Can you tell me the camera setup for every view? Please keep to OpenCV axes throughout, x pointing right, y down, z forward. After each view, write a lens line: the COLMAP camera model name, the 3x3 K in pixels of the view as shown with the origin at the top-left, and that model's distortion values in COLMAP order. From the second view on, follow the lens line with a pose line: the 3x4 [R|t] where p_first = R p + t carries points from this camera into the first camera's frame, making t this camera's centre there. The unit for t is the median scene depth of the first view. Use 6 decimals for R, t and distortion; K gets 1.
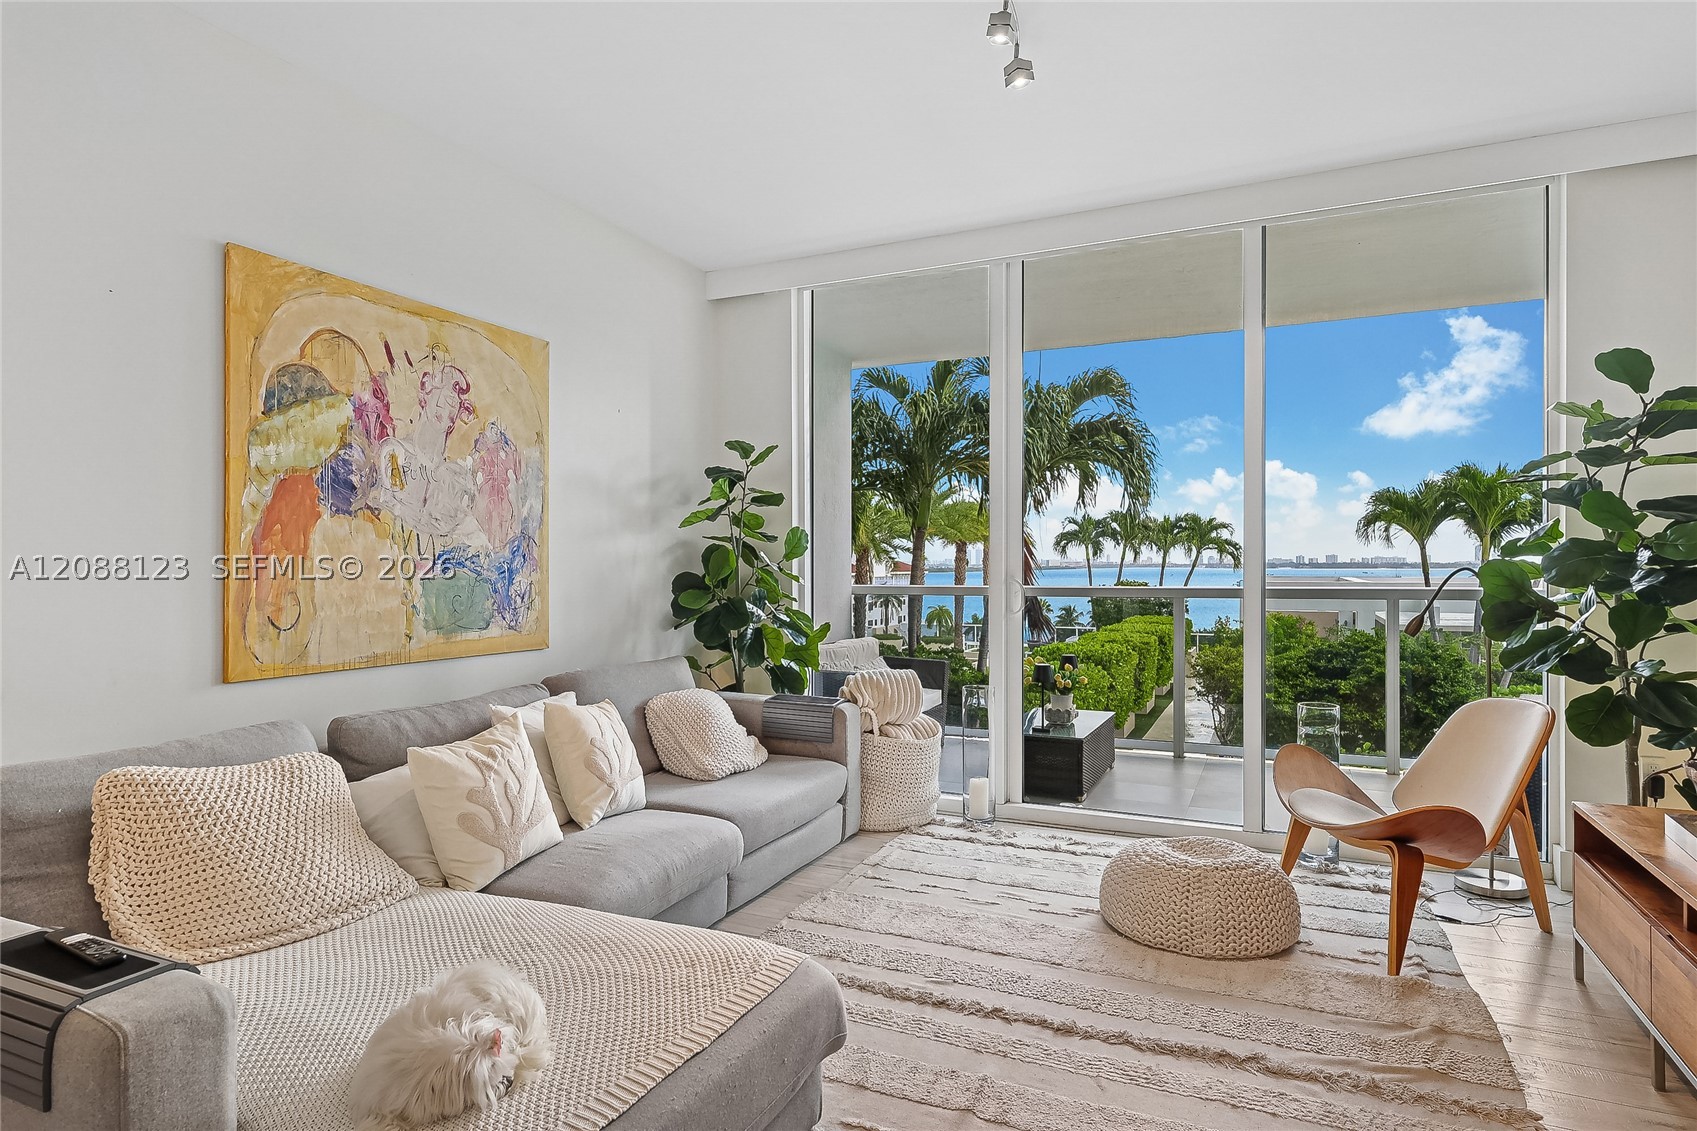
lens RADIAL K [[930.5, 0, 841.1], [0, 930.5, 567.5], [0, 0, 1]] dist [0.006494, 0.000477]
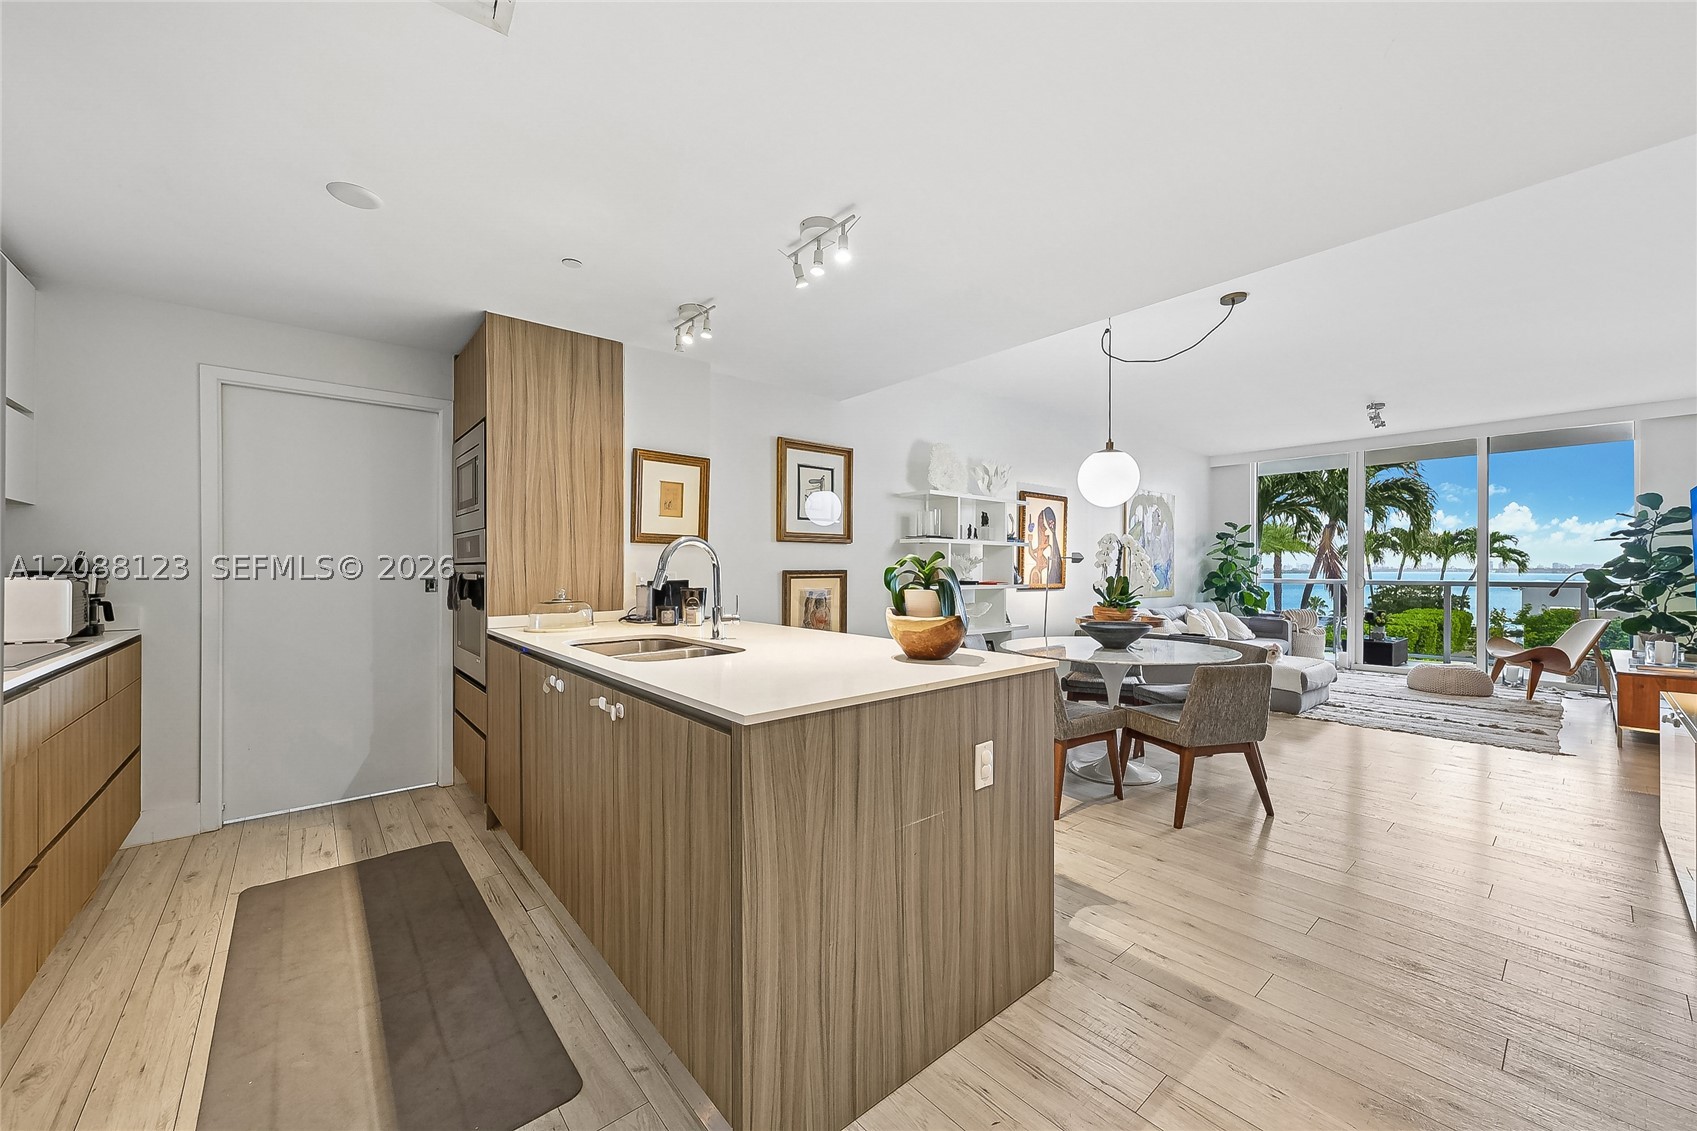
lens RADIAL K [[635.1, 0, 841.1], [0, 635.1, 569.9], [0, 0, 1]] dist [0.002297, 0.000292]
pose [[0.910482, 0.005570, -0.413511, -0.360744], [-0.005067, 0.999984, 0.002313, 0.001029], [0.413517, -0.000011, 0.910496, -1.089560]]
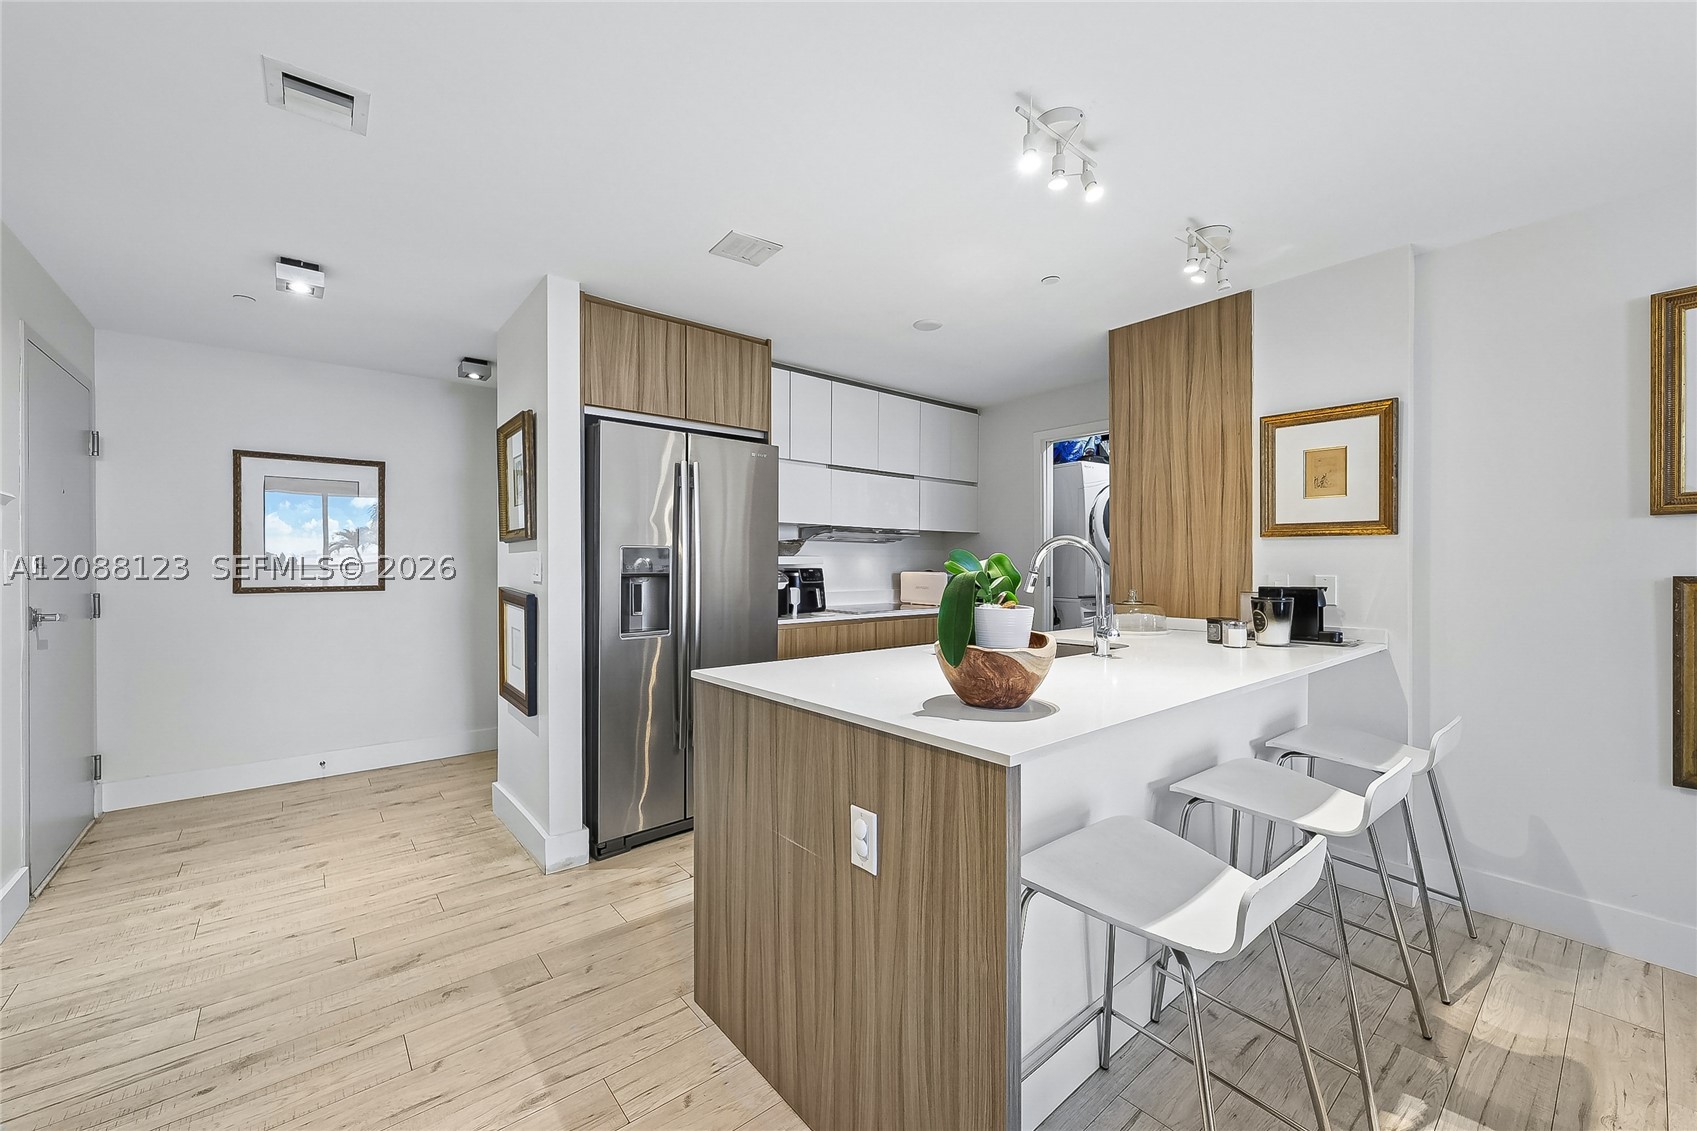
lens RADIAL K [[663.2, 0, 850.3], [0, 663.2, 564.9], [0, 0, 1]] dist [0.001852, -0.000080]
pose [[-0.422980, 0.005668, -0.906121, -0.183225], [0.000198, 0.999981, 0.006163, -0.005398], [0.906139, 0.002427, -0.422973, -0.624354]]
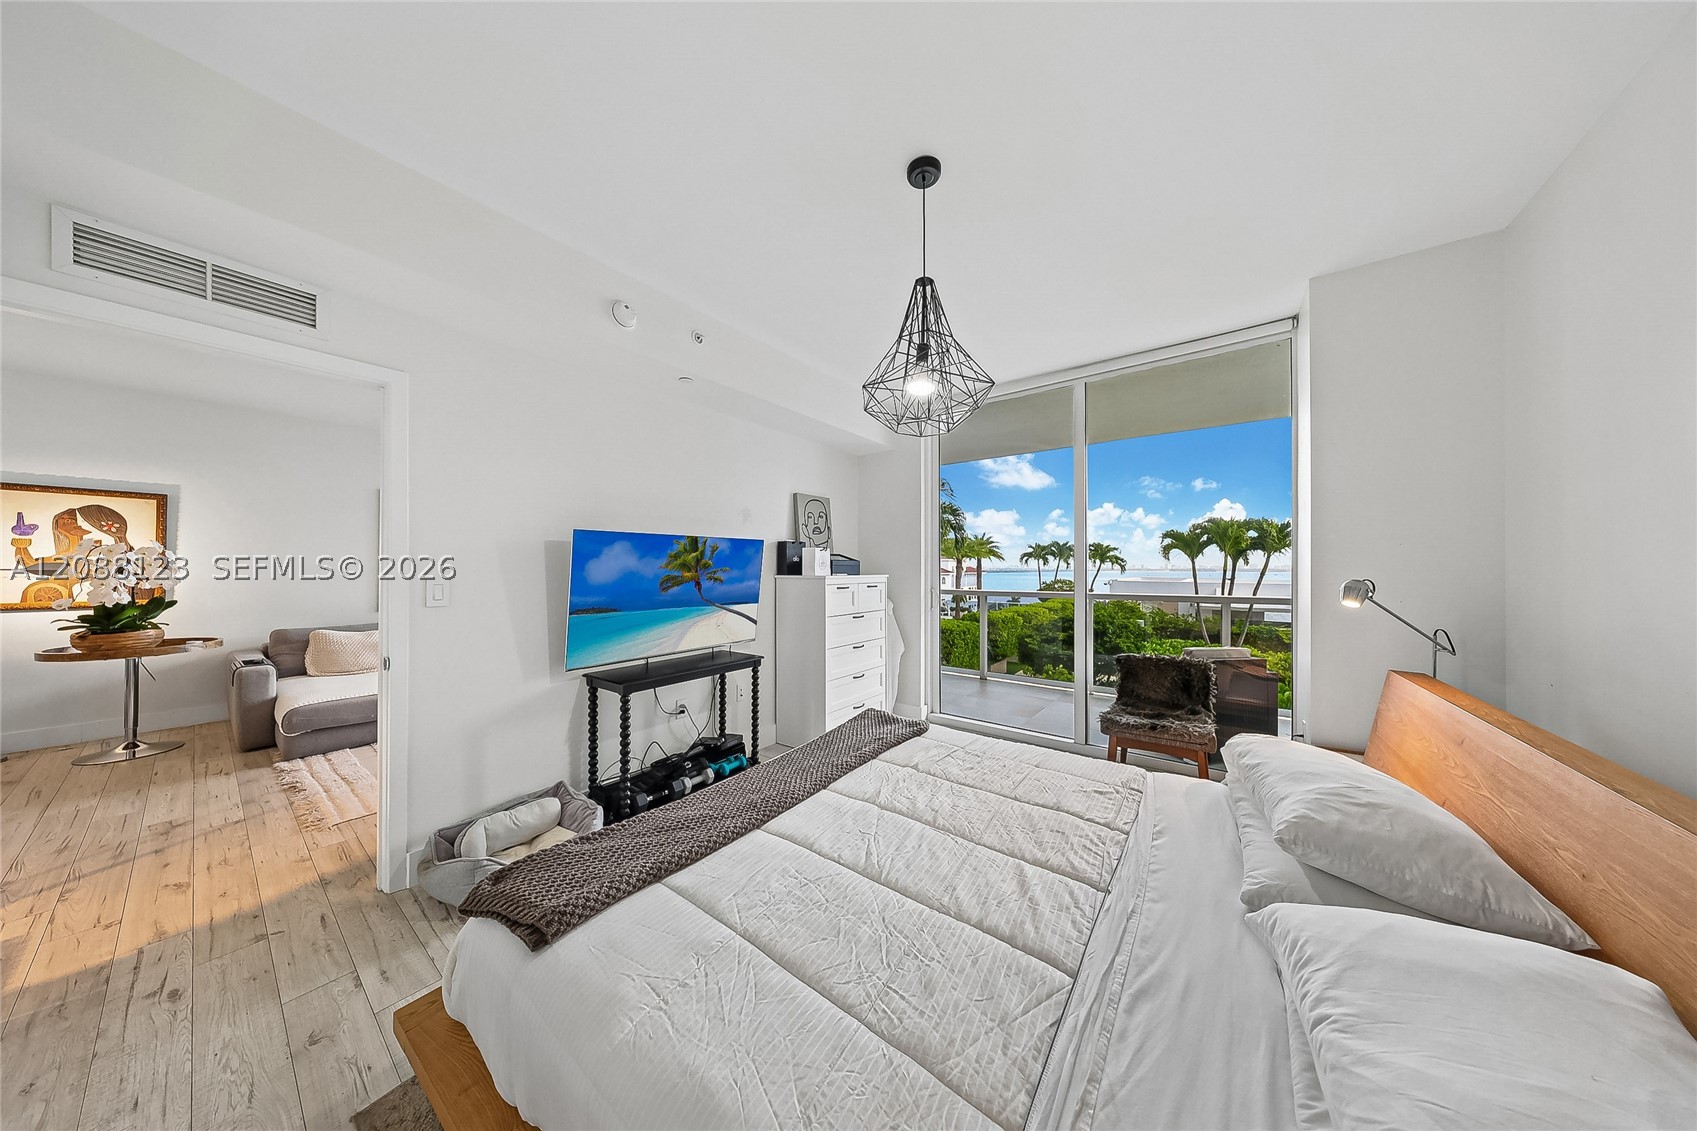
lens RADIAL K [[481.1, 0, 850.4], [0, 481.1, 570.3], [0, 0, 1]] dist [-0.001331, -0.000030]
pose [[0.977598, 0.005657, -0.210403, 0.854150], [-0.005069, 0.999982, 0.003334, -0.027983], [0.210418, -0.002193, 0.977609, -0.245450]]
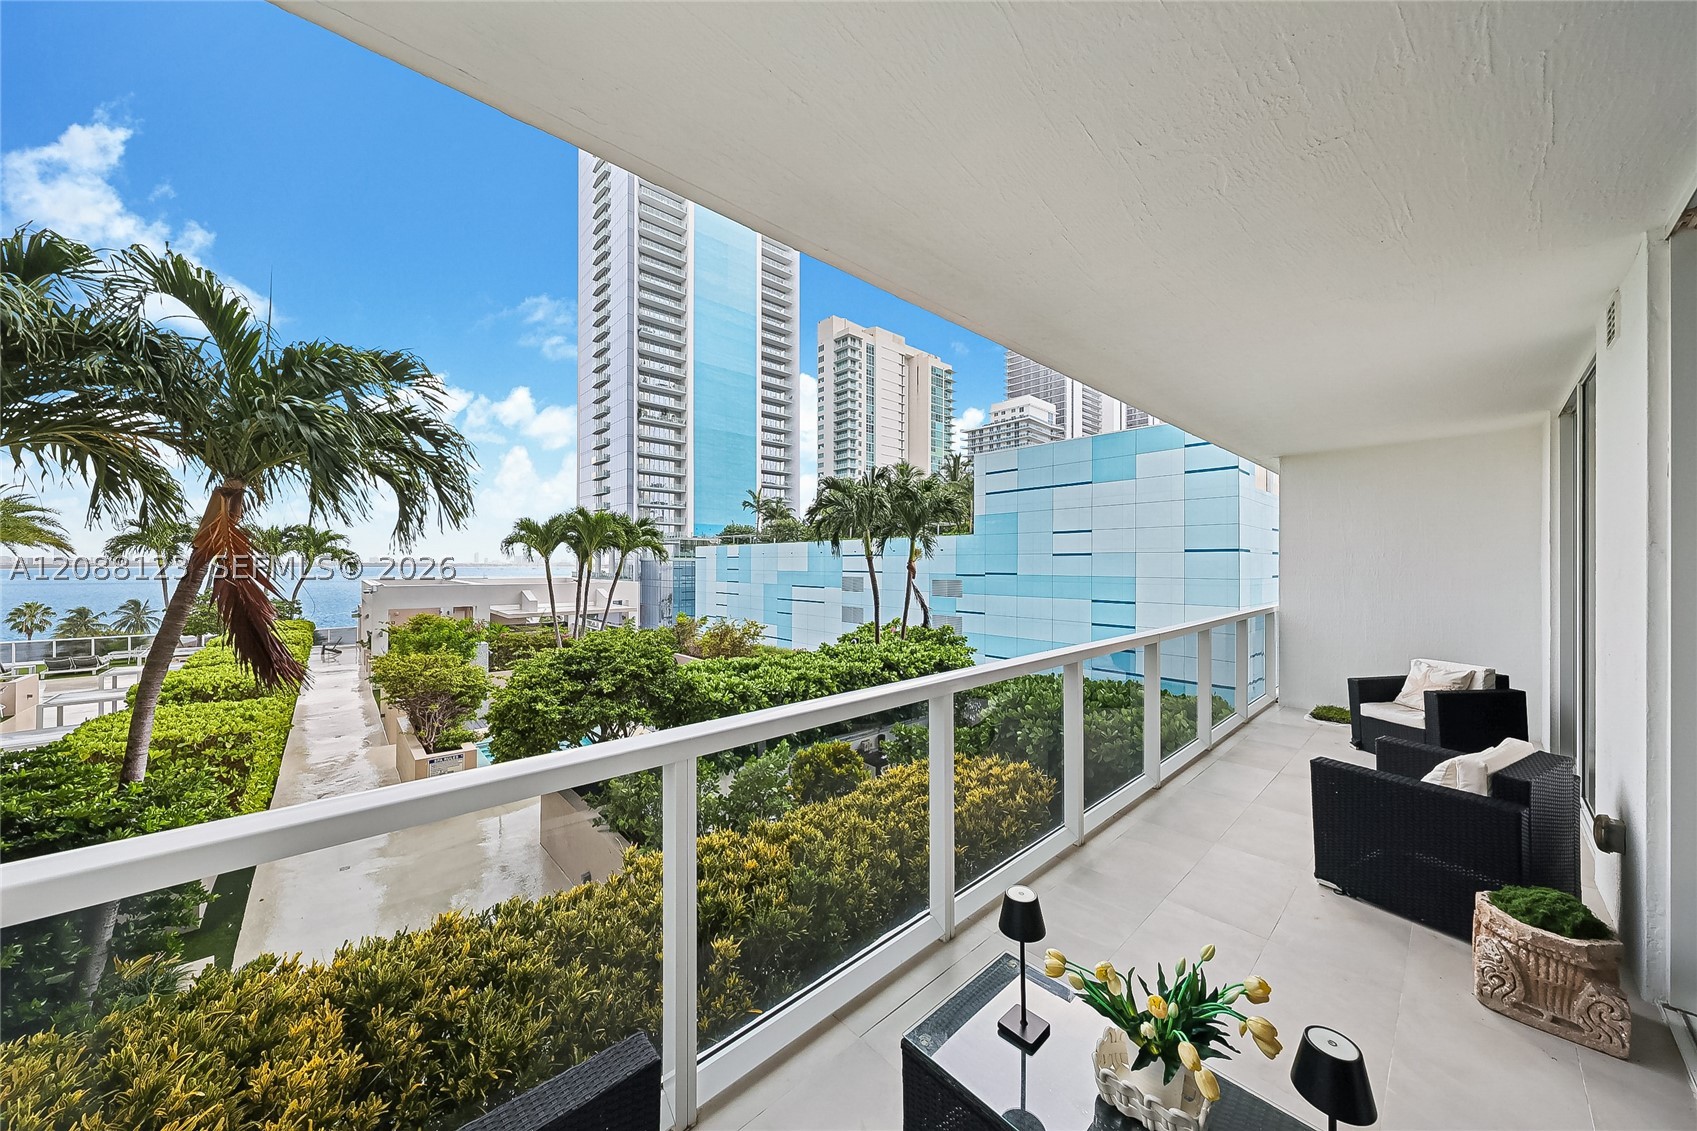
lens RADIAL K [[582.9, 0, 860.2], [0, 582.9, 564.1], [0, 0, 1]] dist [-0.000006, 0.000158]
pose [[0.381695, 0.007773, 0.924256, -0.069323], [-0.002197, 0.999969, -0.007502, -0.063565], [-0.924286, 0.000833, 0.381700, 1.114530]]
